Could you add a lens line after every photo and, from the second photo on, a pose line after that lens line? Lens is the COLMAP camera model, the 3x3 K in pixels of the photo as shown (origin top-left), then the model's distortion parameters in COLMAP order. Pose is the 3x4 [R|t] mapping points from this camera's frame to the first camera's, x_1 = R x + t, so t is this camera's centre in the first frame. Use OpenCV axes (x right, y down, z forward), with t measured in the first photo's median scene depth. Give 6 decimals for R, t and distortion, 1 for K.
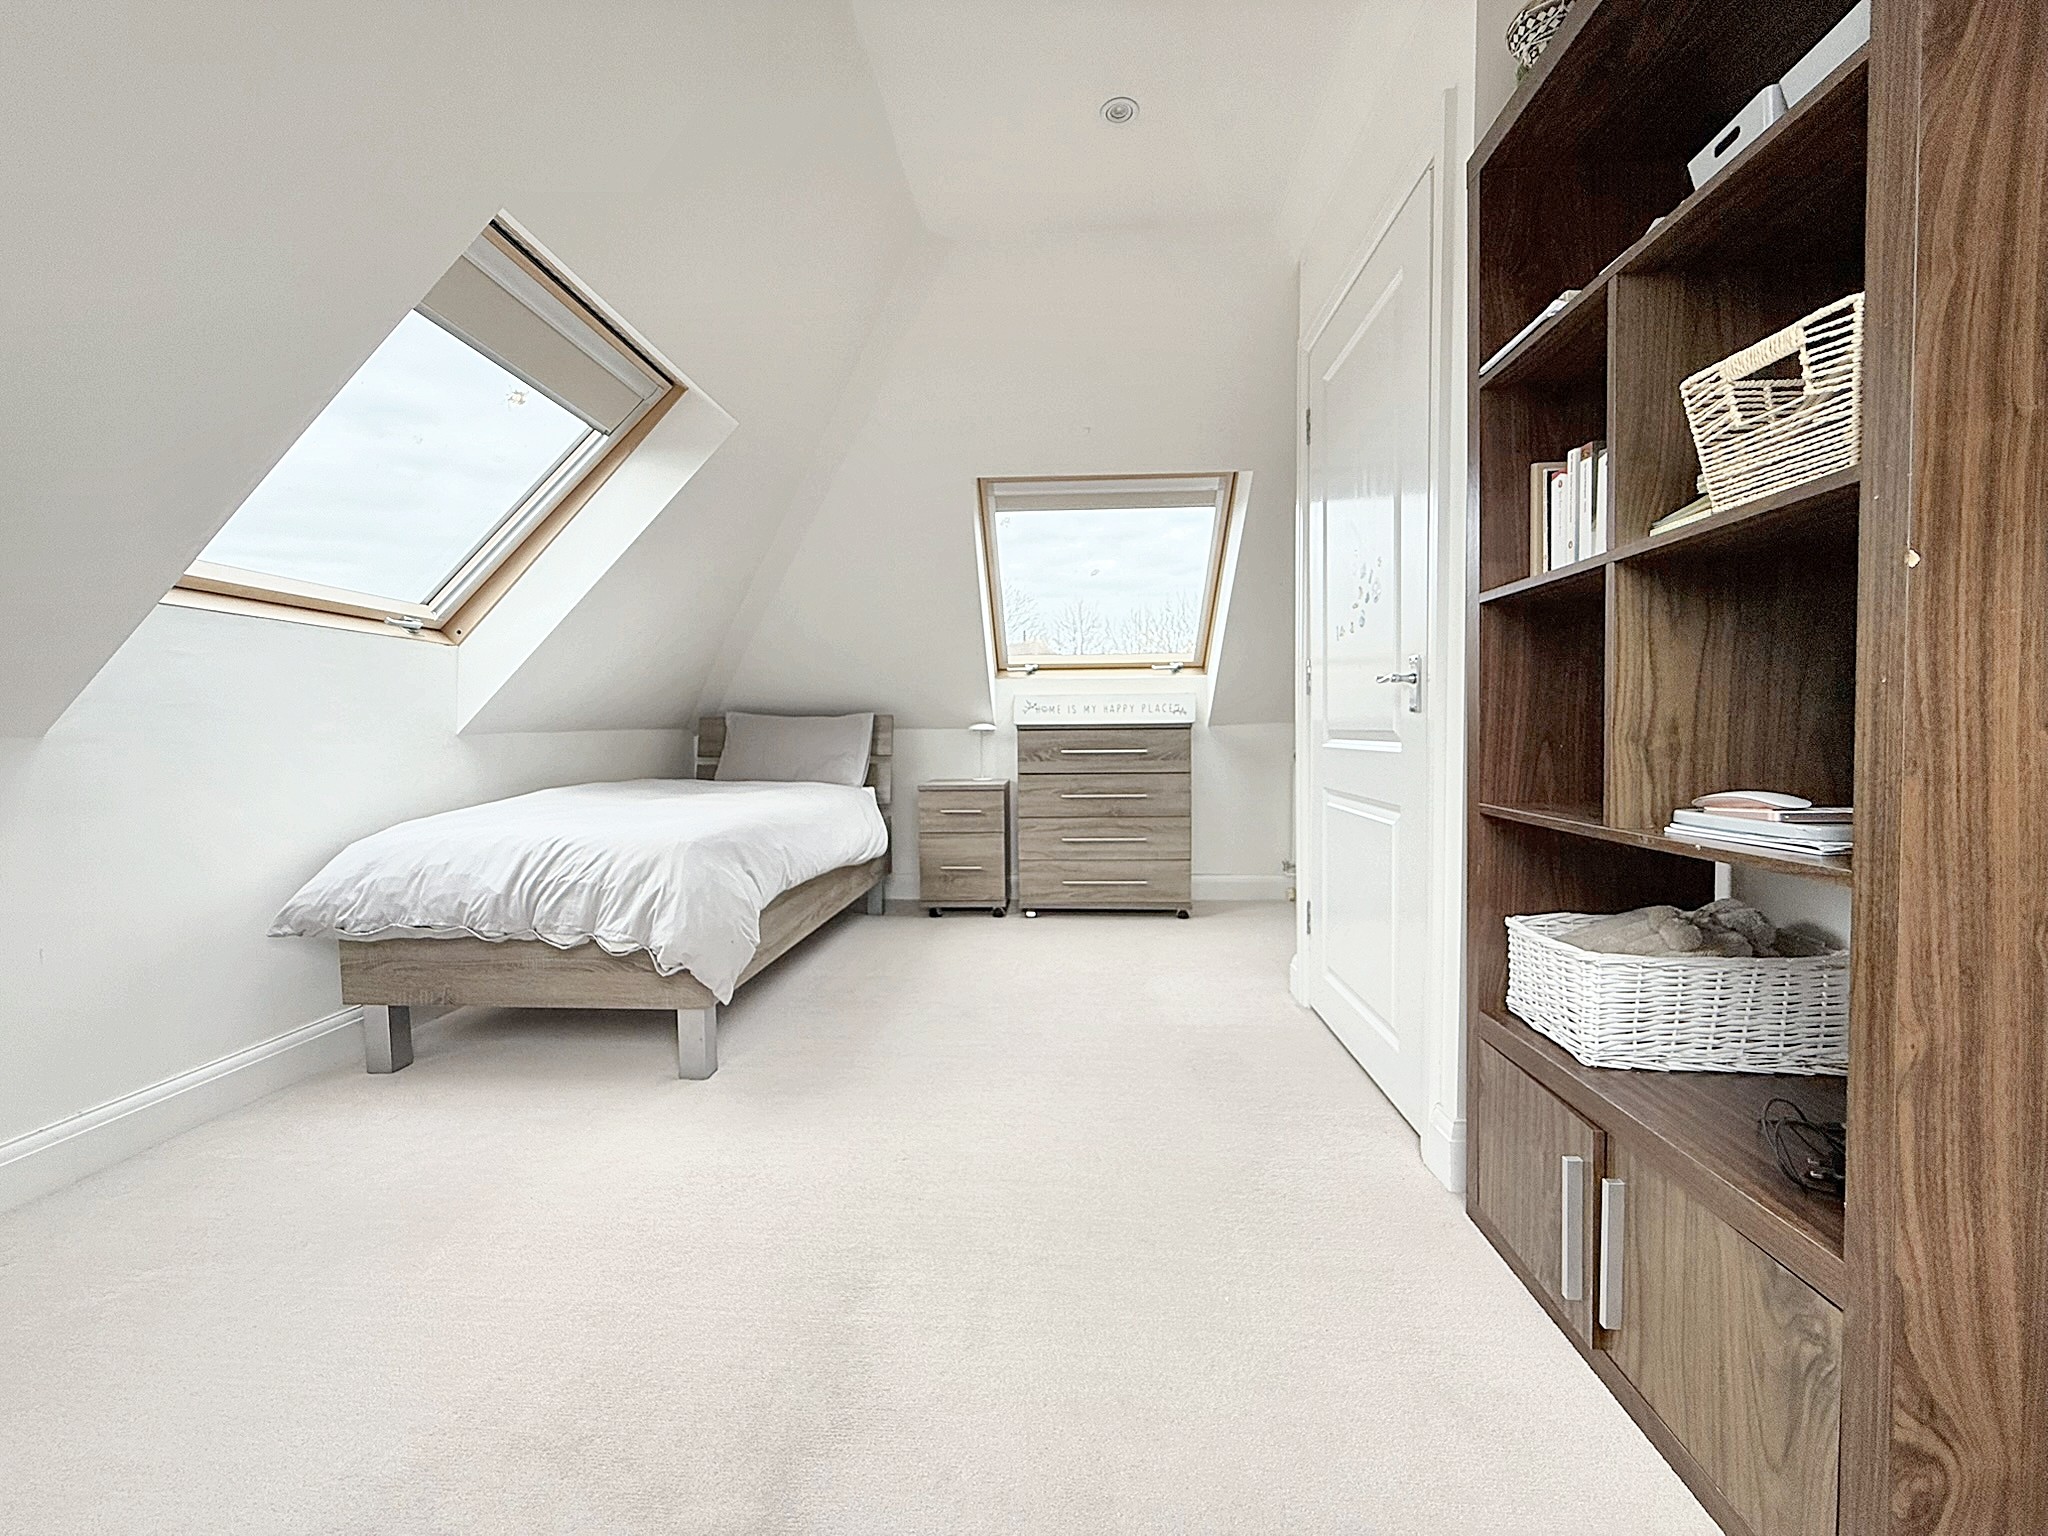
lens RADIAL K [[812.2, 0, 1017.0], [0, 812.2, 768.0], [0, 0, 1]] dist [-0.000936, 0.000045]
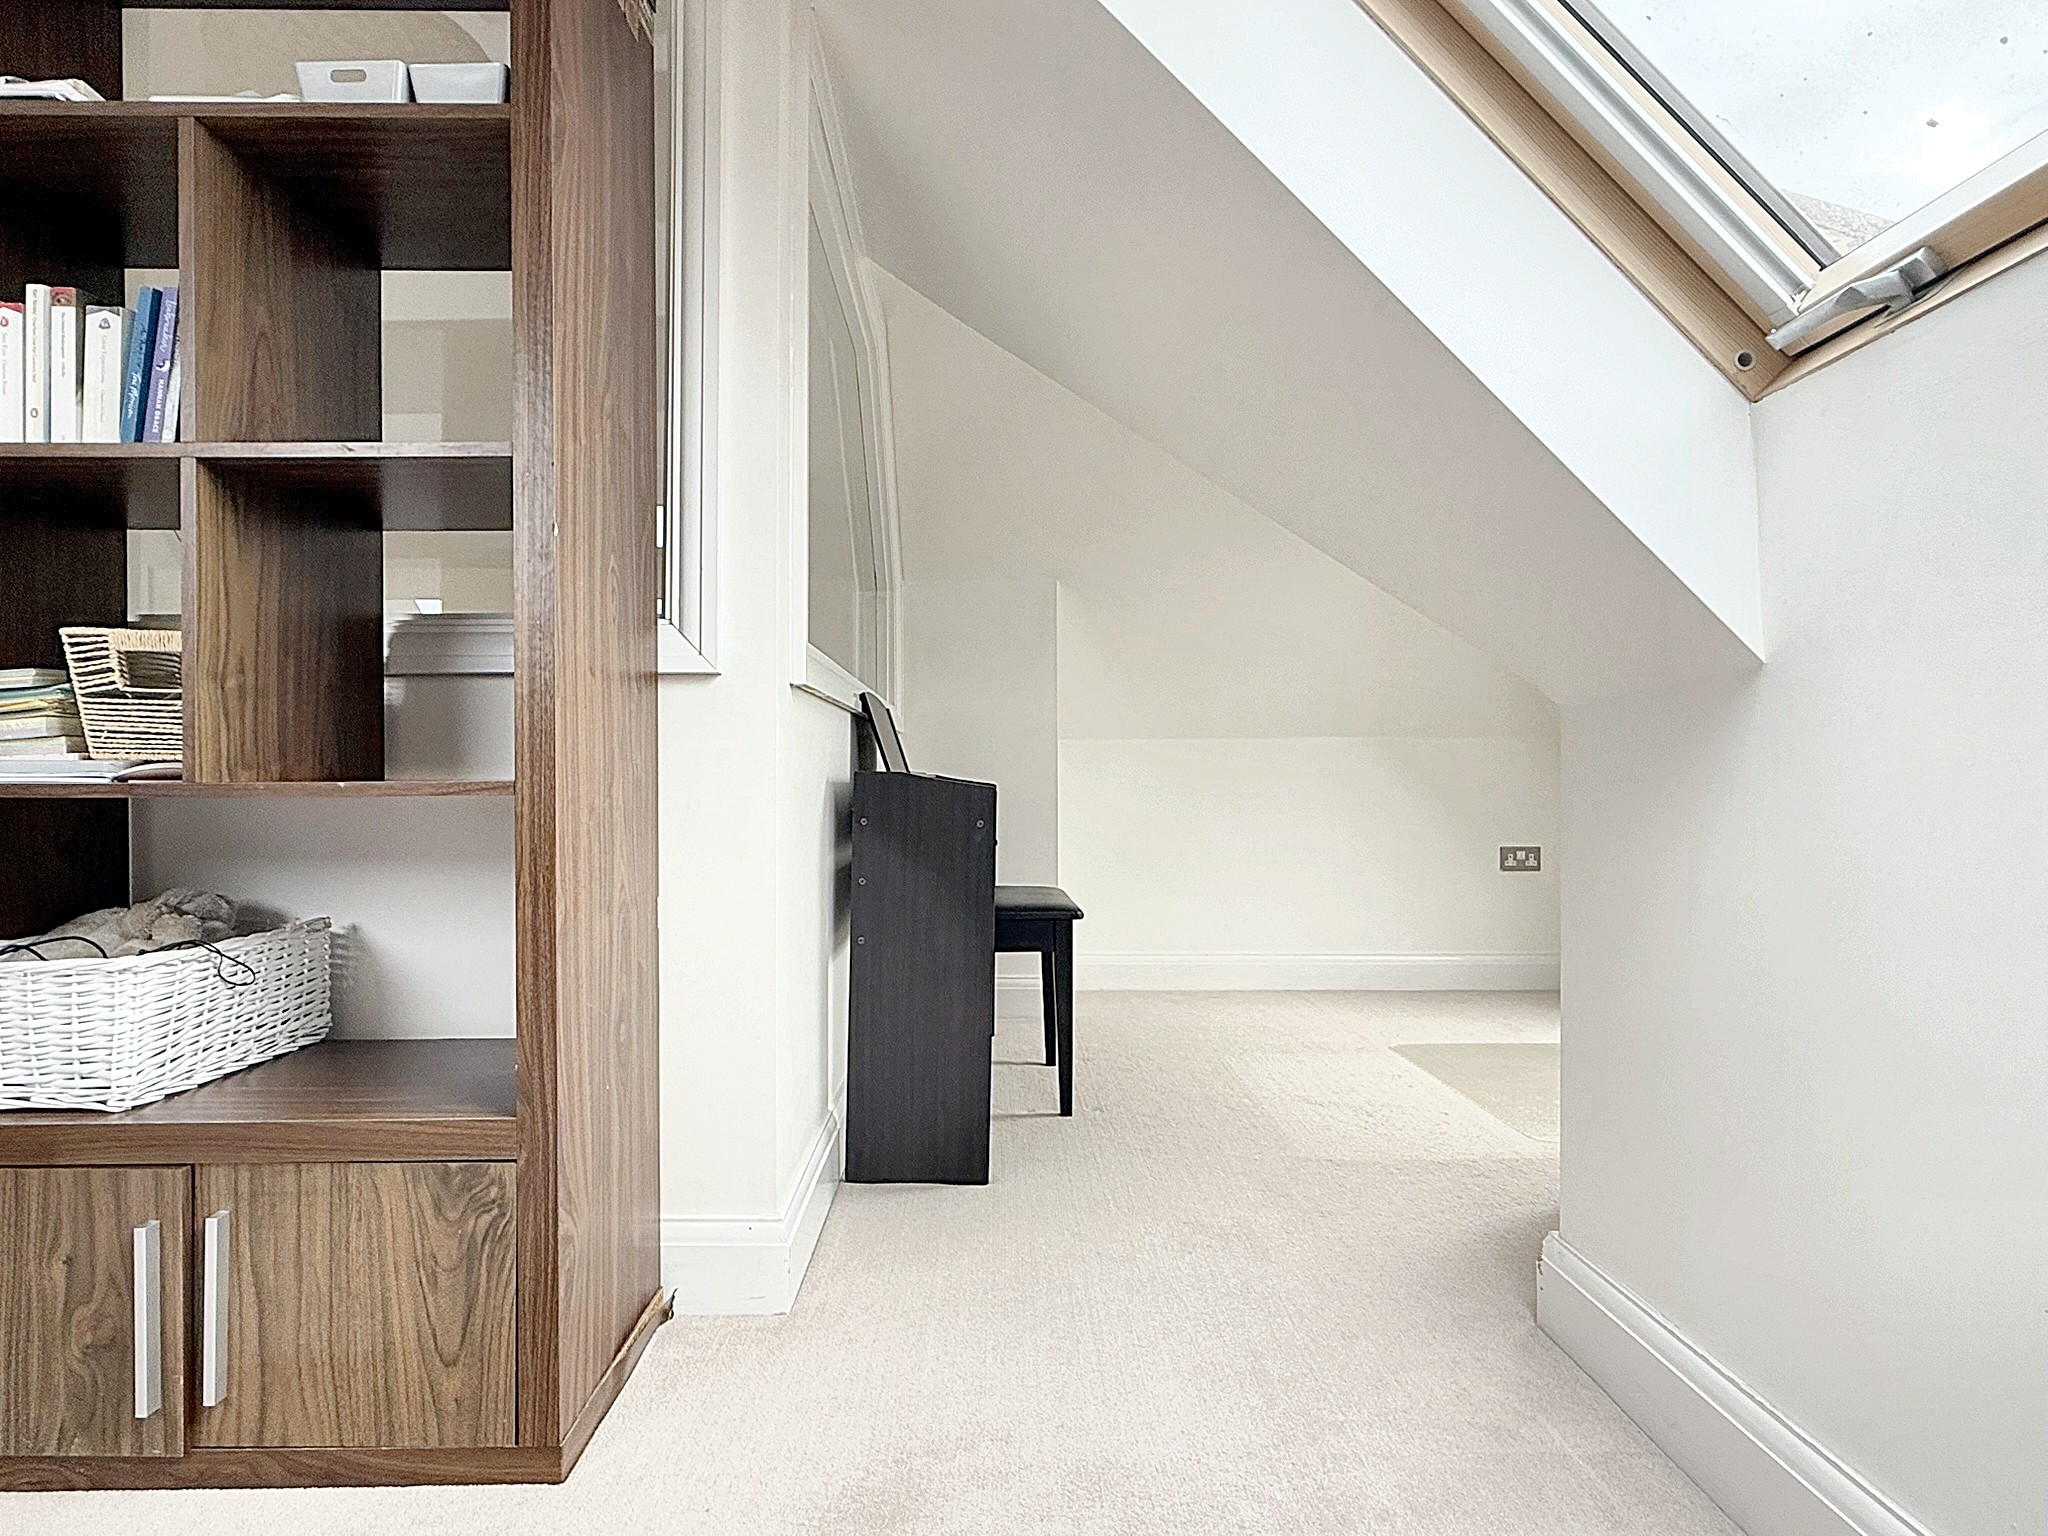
lens RADIAL K [[1170.1, 0, 1017.4], [0, 1170.1, 774.4], [0, 0, 1]] dist [0.049251, -0.057559]
pose [[-0.091263, 0.015982, 0.995699, -0.485644], [0.042773, 0.999011, -0.012114, 0.107772], [-0.994908, 0.041483, -0.091856, 0.270028]]
